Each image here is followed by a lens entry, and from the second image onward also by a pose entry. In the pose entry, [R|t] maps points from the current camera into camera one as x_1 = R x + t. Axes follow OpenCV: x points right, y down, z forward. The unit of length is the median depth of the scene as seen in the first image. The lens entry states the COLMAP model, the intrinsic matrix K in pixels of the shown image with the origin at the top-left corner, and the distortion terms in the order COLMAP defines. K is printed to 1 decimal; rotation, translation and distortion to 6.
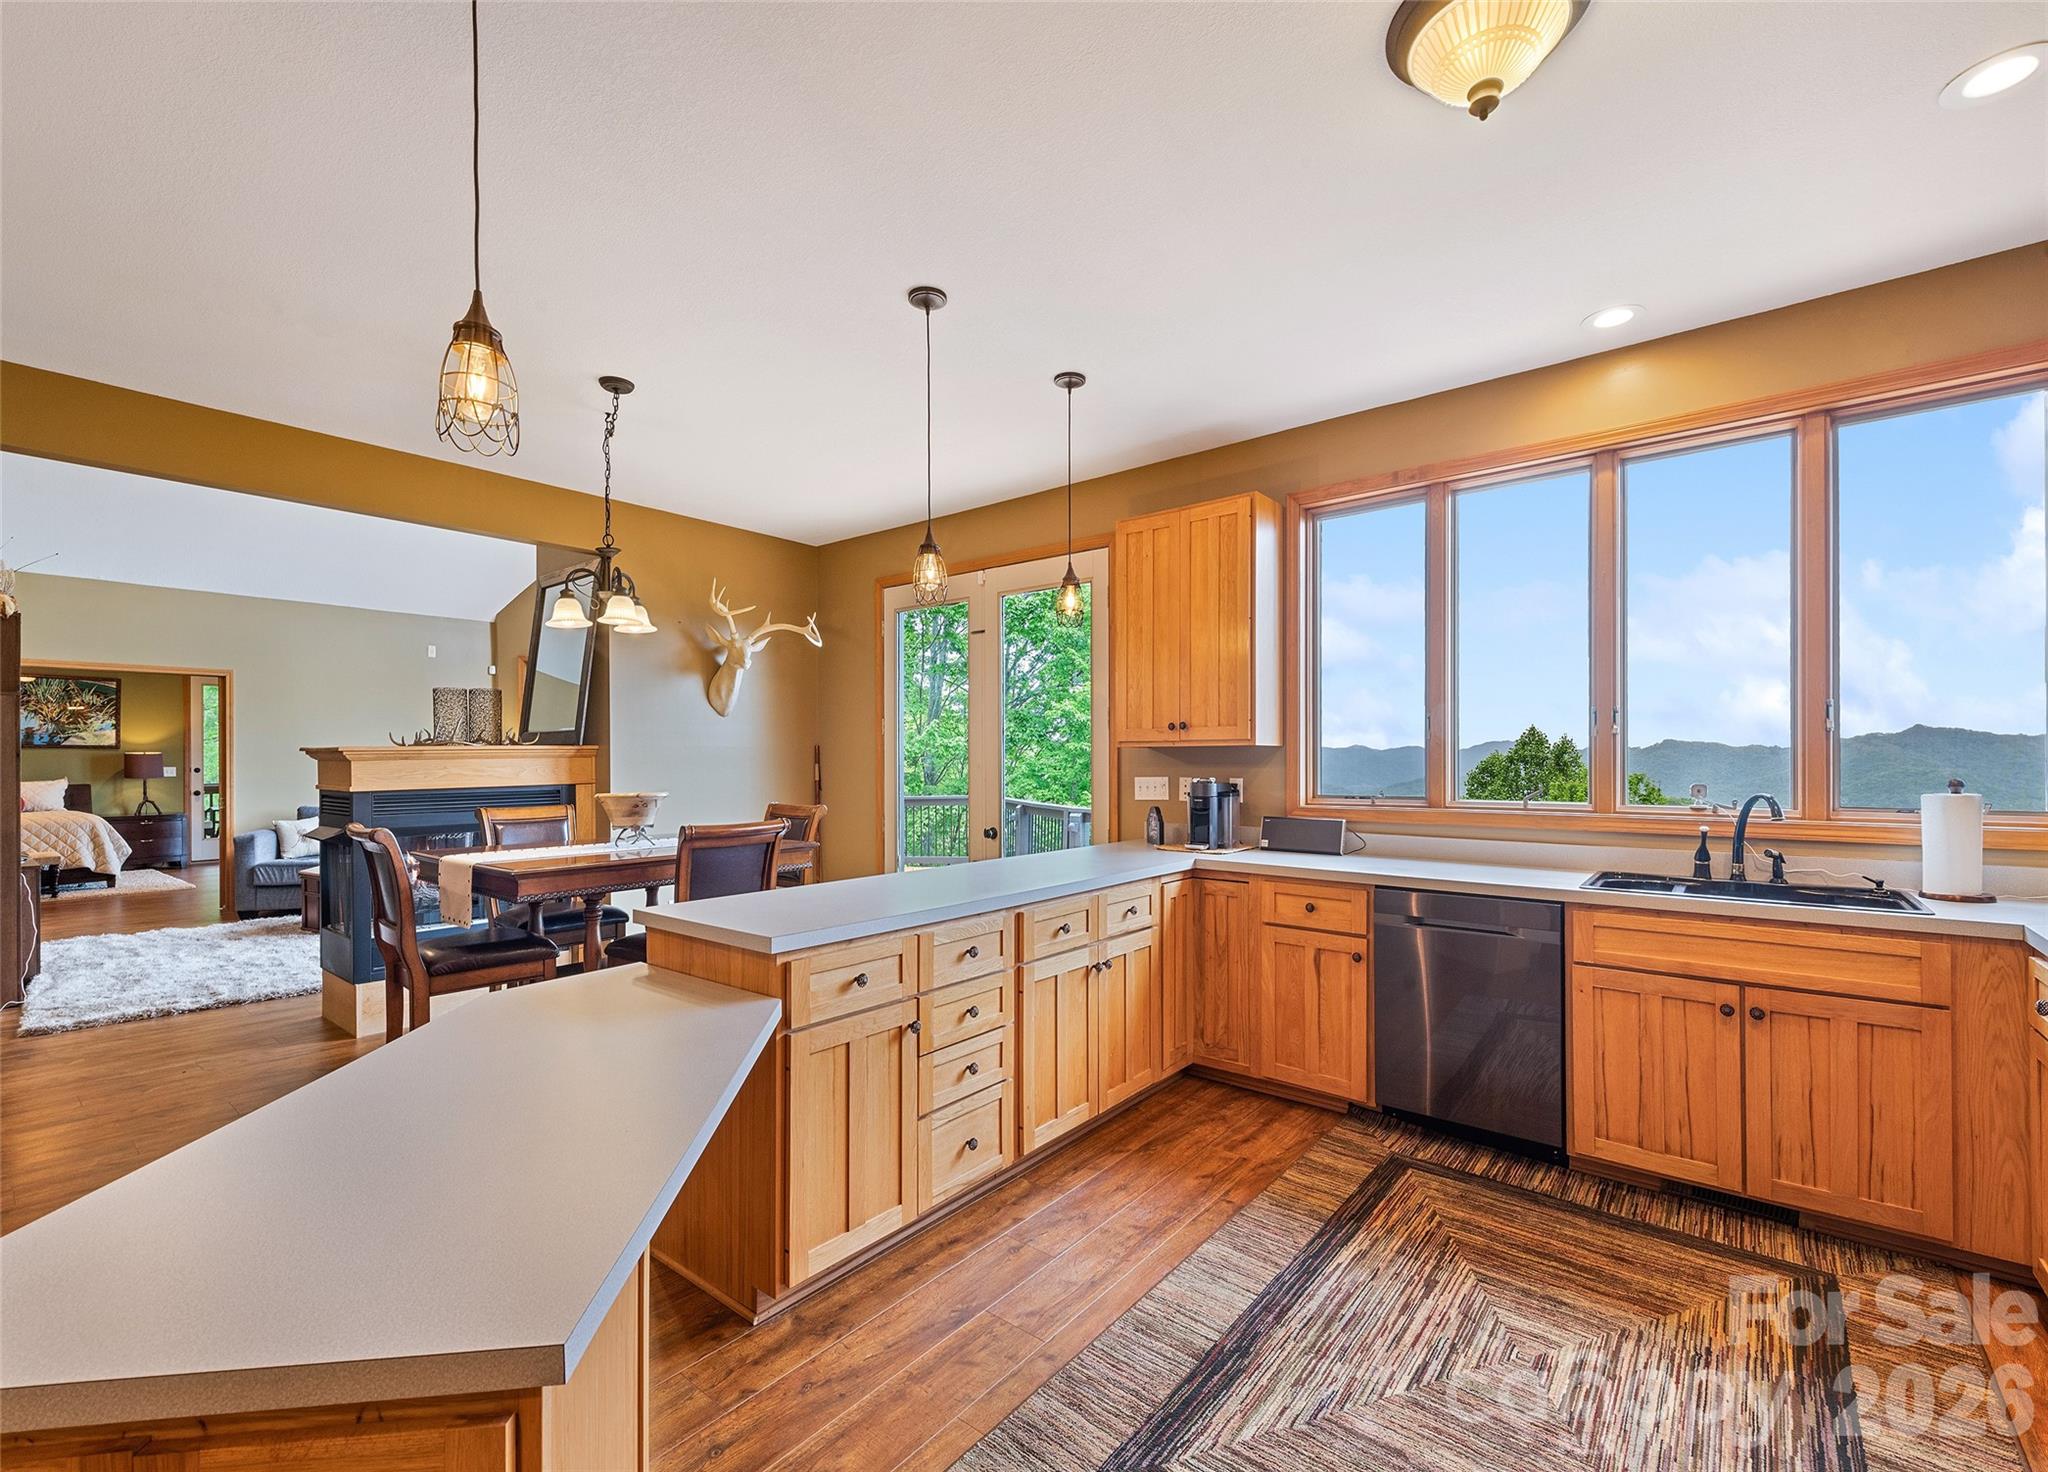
lens RADIAL K [[873.4, 0, 1040.3], [0, 873.4, 760.0], [0, 0, 1]] dist [0.015418, -0.004900]
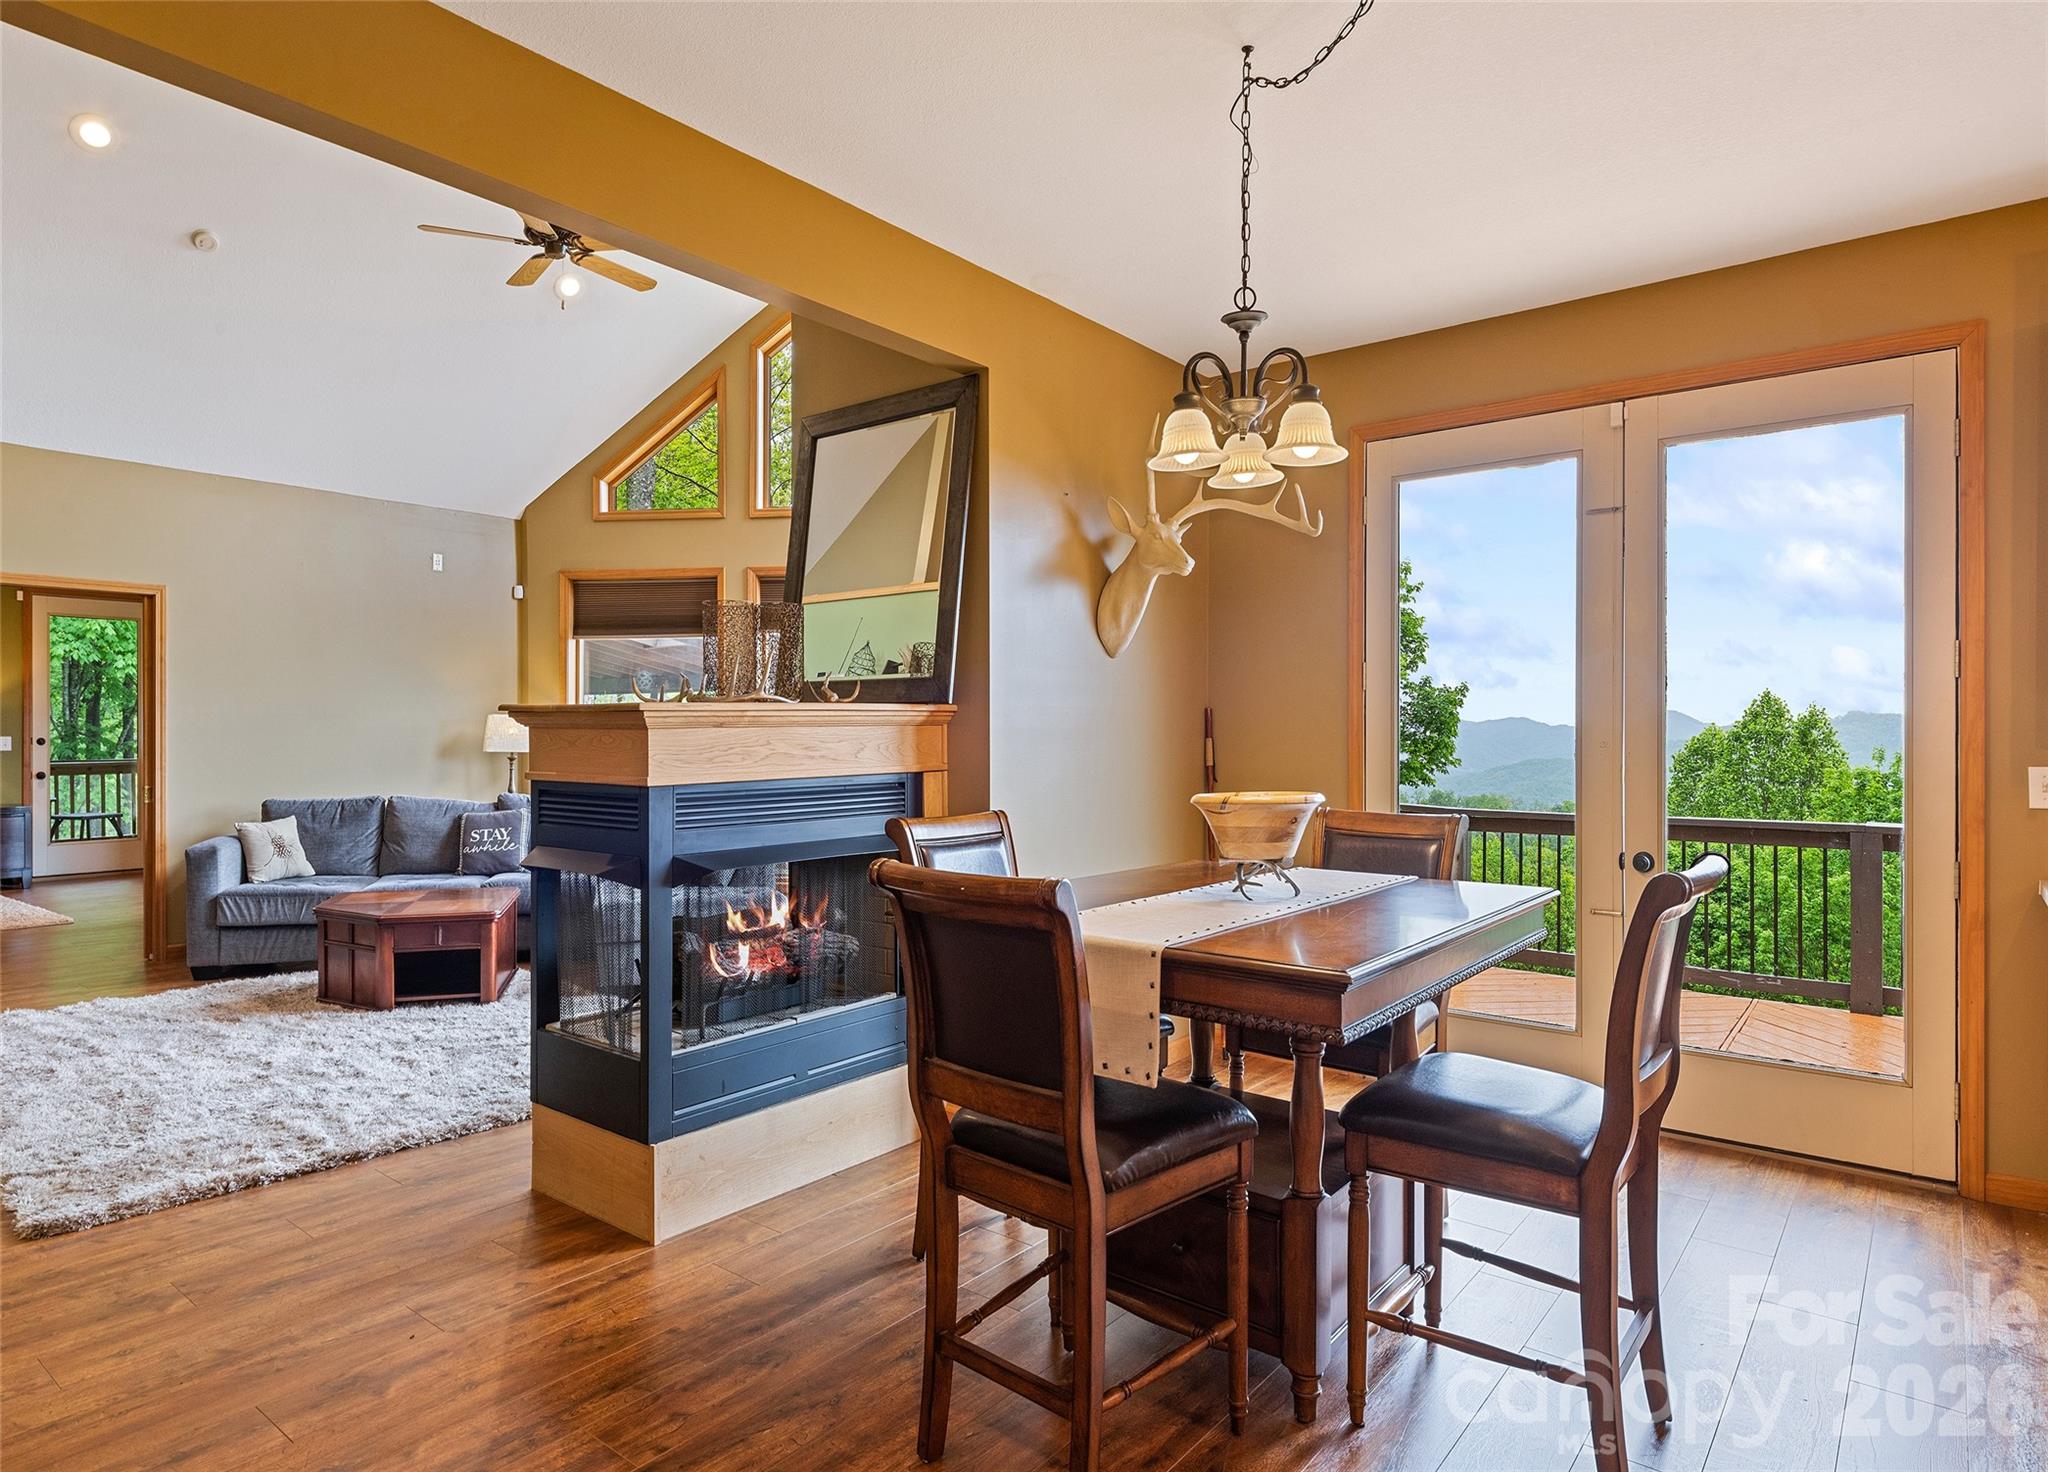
lens RADIAL K [[1166.4, 0, 1033.8], [0, 1166.4, 729.9], [0, 0, 1]] dist [0.011794, -0.005746]
pose [[0.999979, 0.006075, 0.002321, -0.630175], [-0.006068, 0.999977, -0.003080, 0.002958], [-0.002340, 0.003066, 0.999993, 0.329652]]
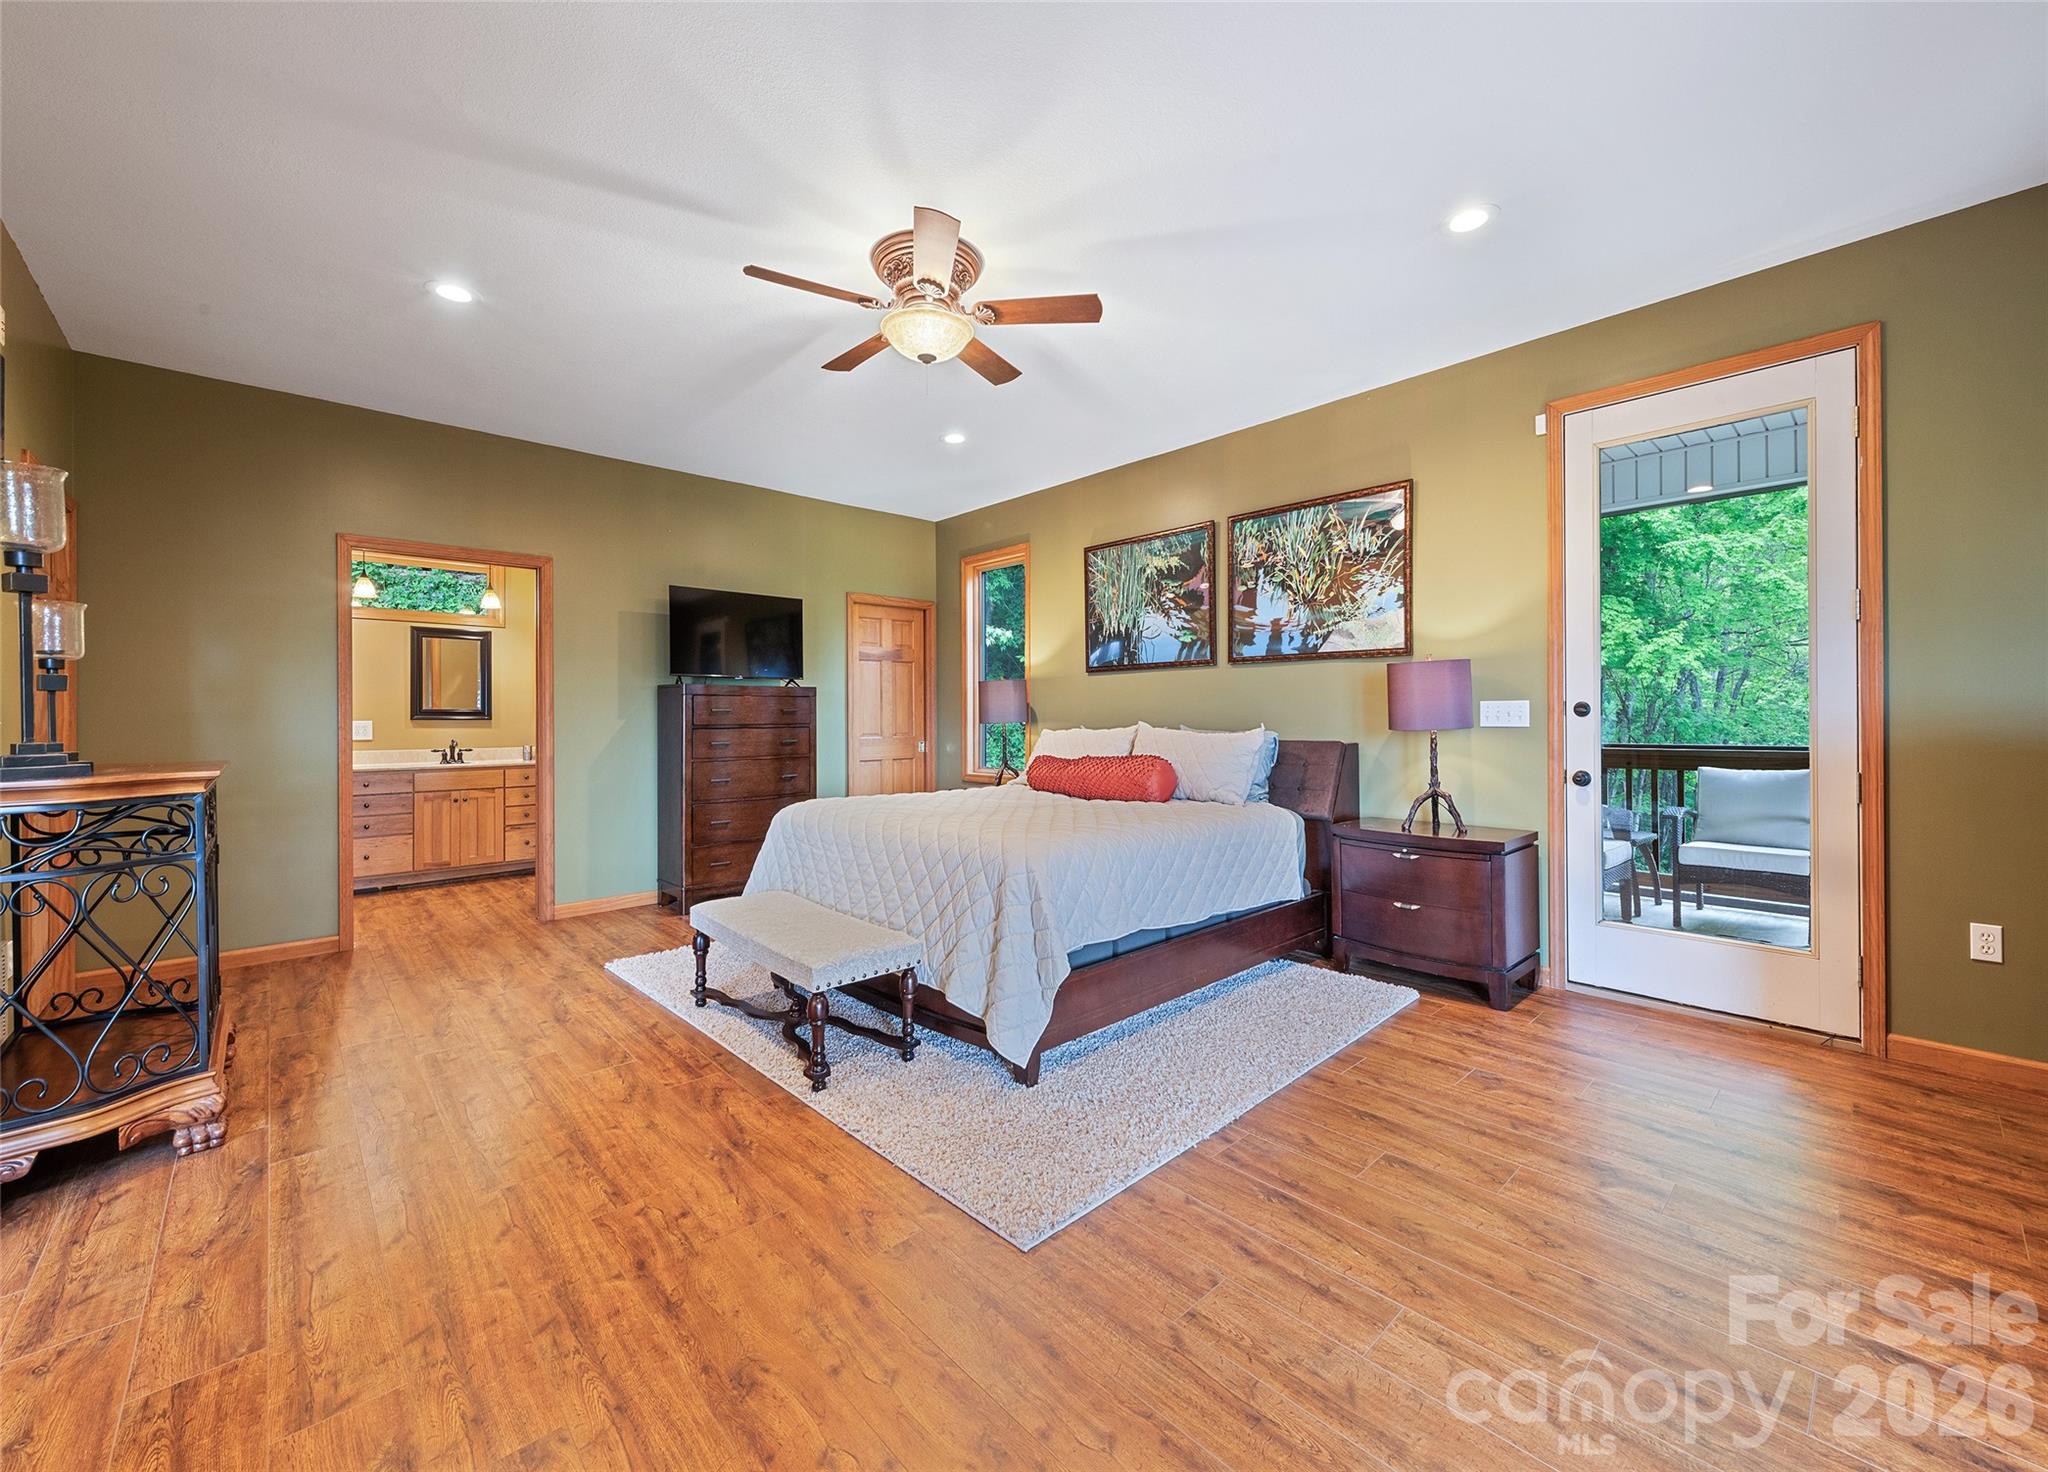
lens RADIAL K [[802.6, 0, 1035.6], [0, 802.6, 709.4], [0, 0, 1]] dist [0.005755, -0.002062]
pose [[-0.158973, -0.003225, -0.987278, -1.951040], [0.006731, 0.999968, -0.004350, 0.036189], [0.987260, -0.007337, -0.158946, 2.638225]]
